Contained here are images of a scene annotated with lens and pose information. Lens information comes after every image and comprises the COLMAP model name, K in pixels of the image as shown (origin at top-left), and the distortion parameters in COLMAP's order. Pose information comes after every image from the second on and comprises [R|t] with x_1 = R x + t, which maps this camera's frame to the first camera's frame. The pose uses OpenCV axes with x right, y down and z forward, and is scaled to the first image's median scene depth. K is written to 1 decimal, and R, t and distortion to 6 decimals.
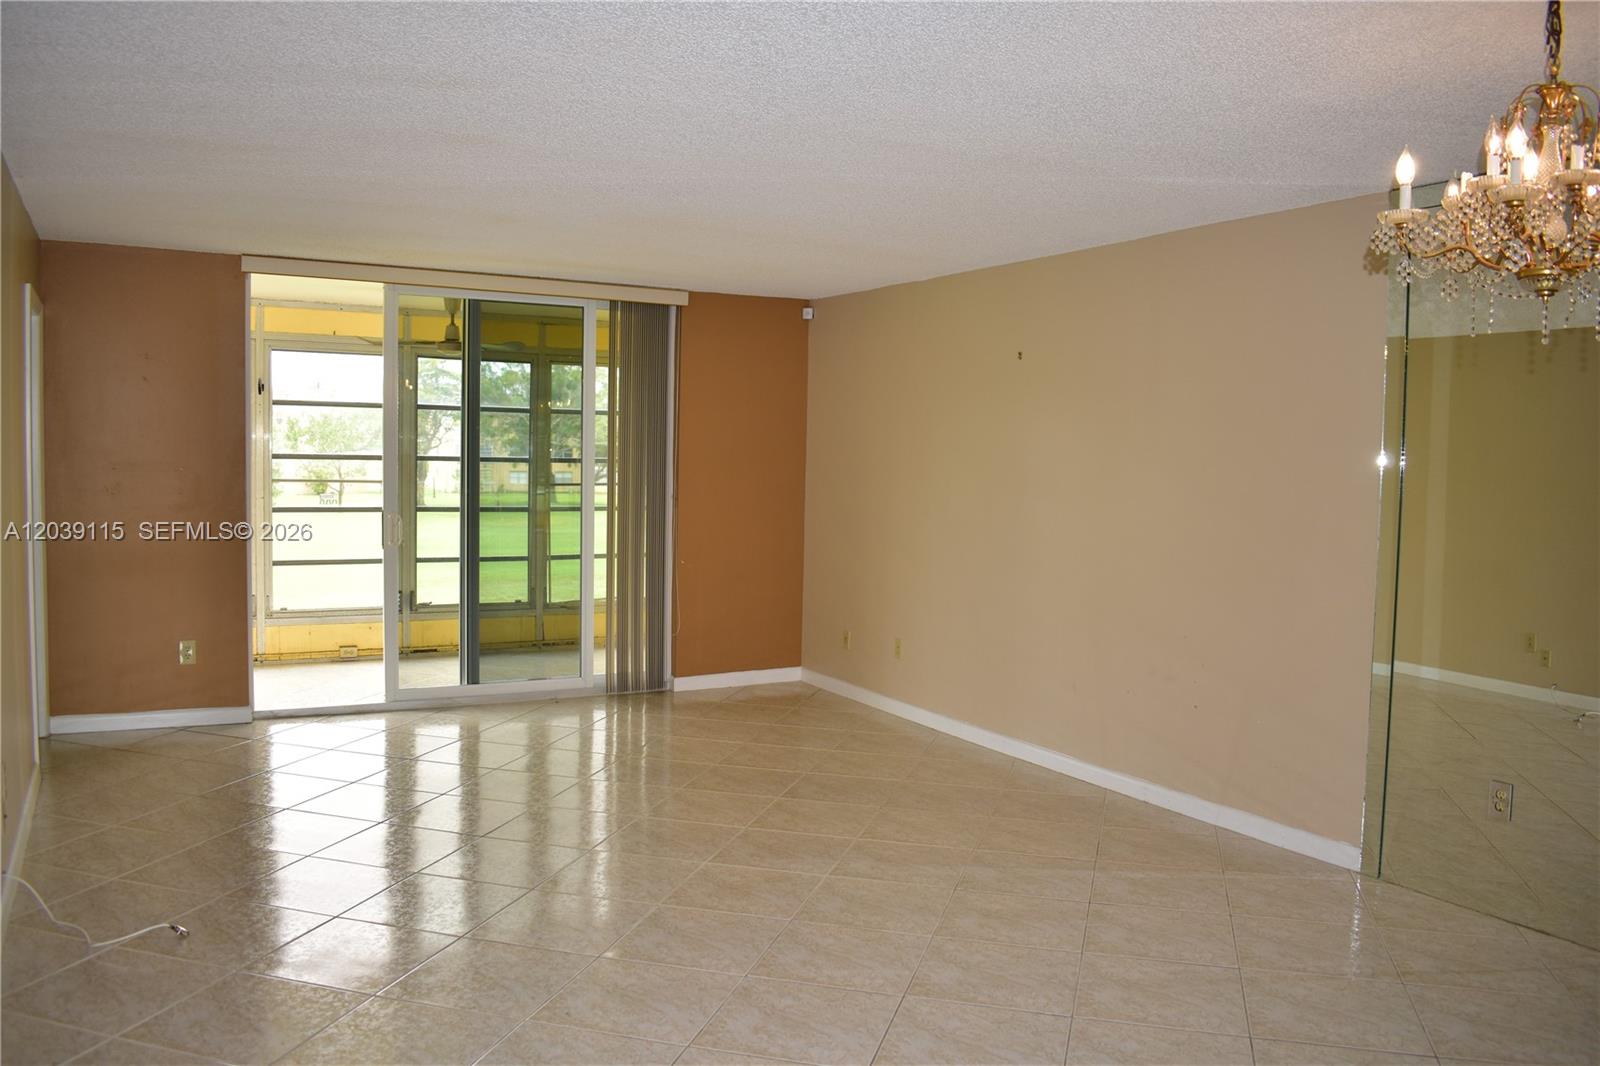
lens RADIAL K [[1248.5, 0, 796.8], [0, 1248.5, 534.6], [0, 0, 1]] dist [-0.098220, 0.018995]
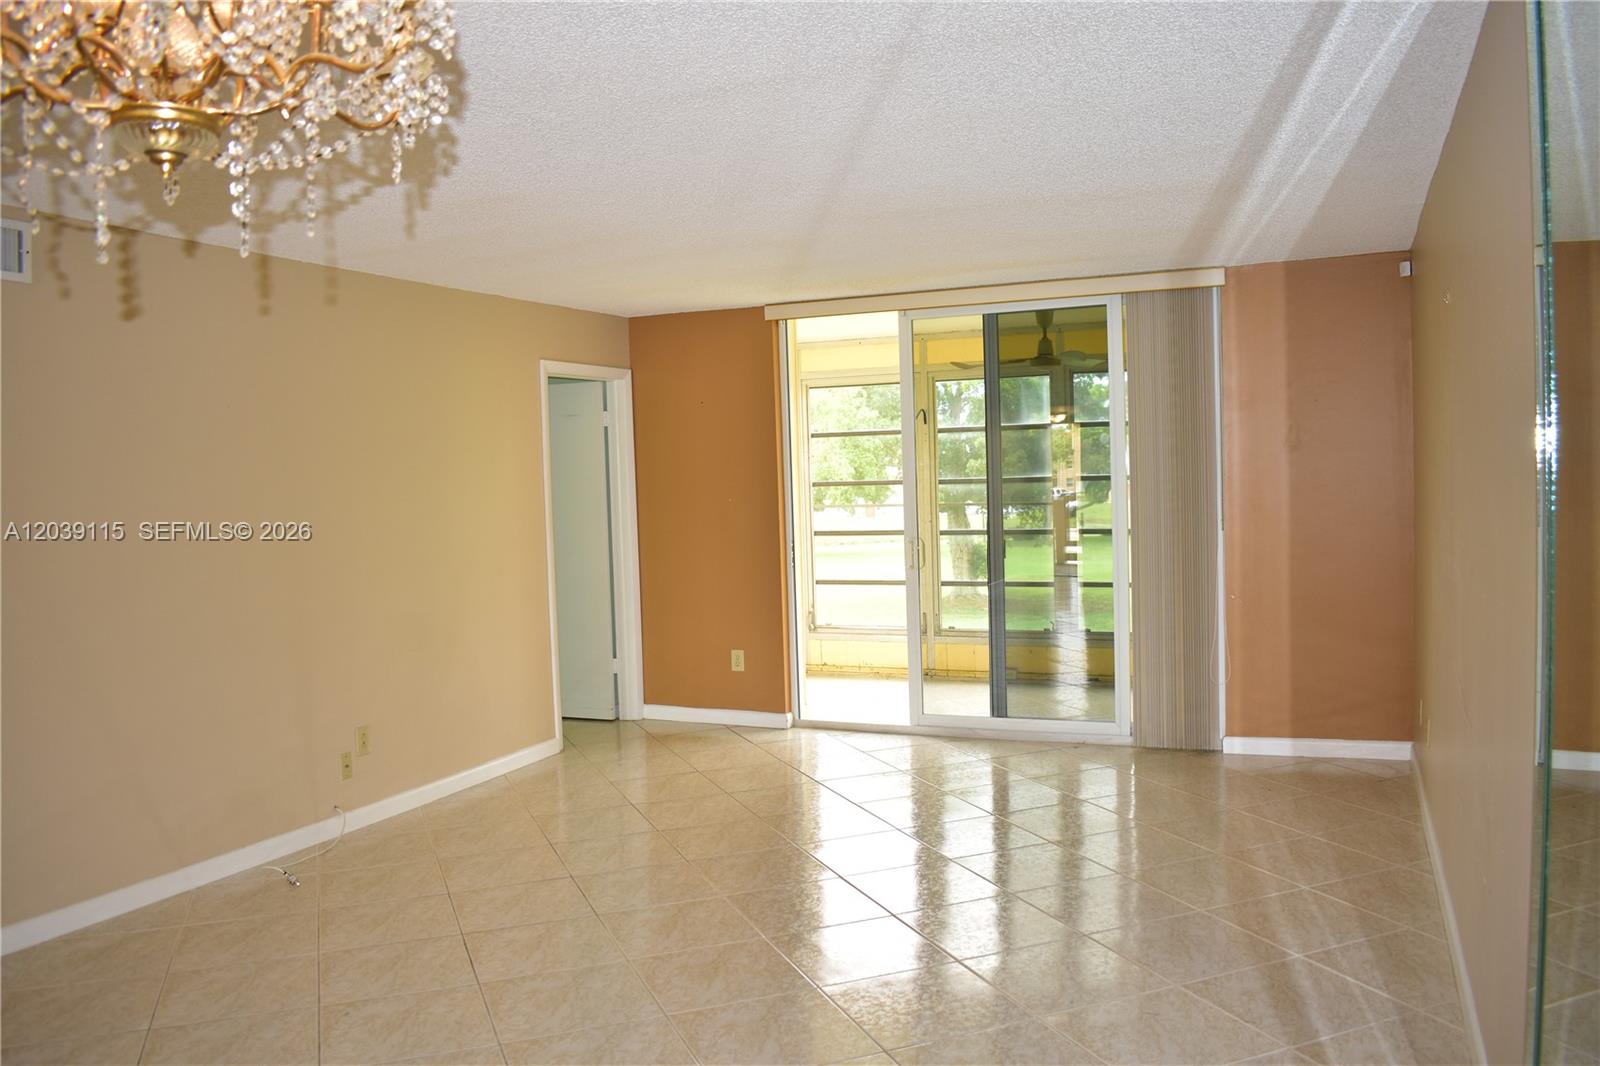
lens RADIAL K [[1248.5, 0, 790.6], [0, 1248.5, 444.5], [0, 0, 1]] dist [-0.098220, 0.018995]
pose [[0.587565, -0.058200, -0.807081, 0.432117], [-0.014729, 0.996476, -0.082580, -0.006064], [0.809043, 0.060409, 0.584637, 0.312143]]
